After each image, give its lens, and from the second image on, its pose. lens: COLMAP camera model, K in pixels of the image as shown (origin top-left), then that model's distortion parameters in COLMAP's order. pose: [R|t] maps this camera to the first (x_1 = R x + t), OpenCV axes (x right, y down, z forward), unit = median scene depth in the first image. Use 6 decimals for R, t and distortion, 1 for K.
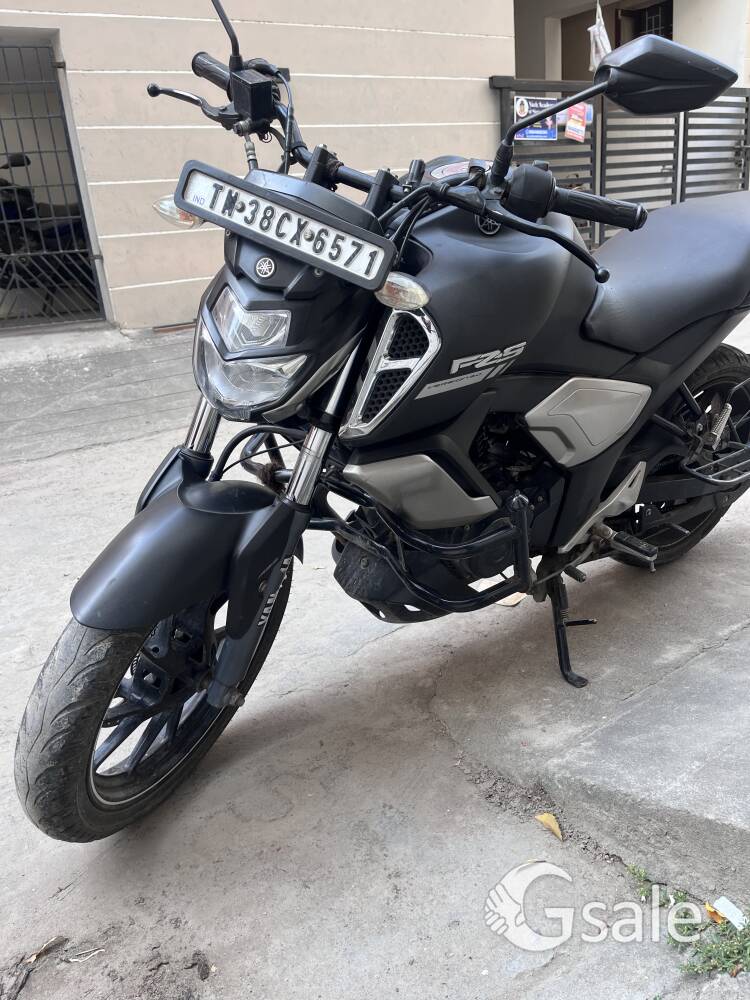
lens RADIAL K [[764.3, 0, 375.0], [0, 764.3, 500.0], [0, 0, 1]] dist [0.077332, -0.112481]
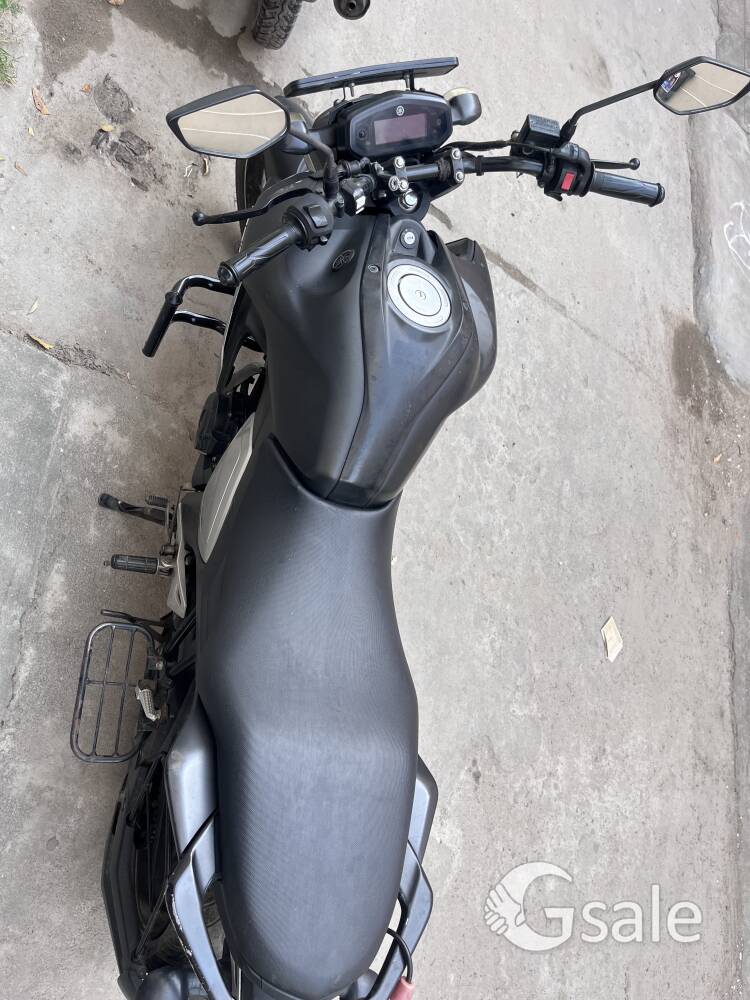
lens RADIAL K [[763.5, 0, 369.9], [0, 763.5, 499.1], [0, 0, 1]] dist [0.076227, -0.108657]
pose [[-0.581265, 0.617854, -0.529517, 0.817165], [-0.742496, -0.136491, 0.655797, -1.035930], [0.332913, 0.774356, 0.538091, 0.644896]]
